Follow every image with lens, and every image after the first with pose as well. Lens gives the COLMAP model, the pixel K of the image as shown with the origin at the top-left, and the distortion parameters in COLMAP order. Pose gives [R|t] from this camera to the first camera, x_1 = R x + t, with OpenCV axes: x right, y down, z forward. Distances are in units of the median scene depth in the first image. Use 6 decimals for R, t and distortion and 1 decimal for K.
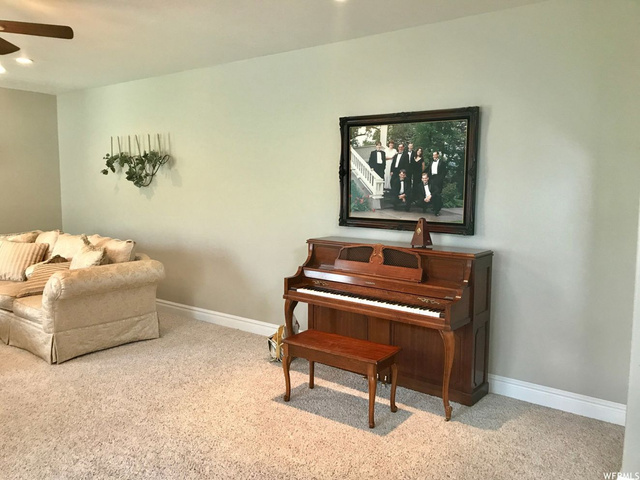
lens RADIAL K [[528.0, 0, 321.0], [0, 528.0, 237.9], [0, 0, 1]] dist [0.039985, -0.022358]
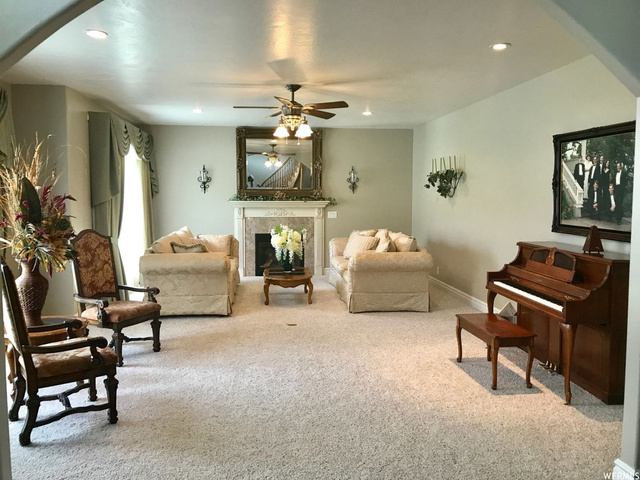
lens RADIAL K [[528.0, 0, 318.3], [0, 528.0, 240.2], [0, 0, 1]] dist [0.039985, -0.022358]
pose [[0.692117, 0.056491, -0.719571, 0.528617], [-0.067443, 0.997632, 0.013451, 0.013346], [0.718627, 0.039220, 0.694288, -0.137509]]
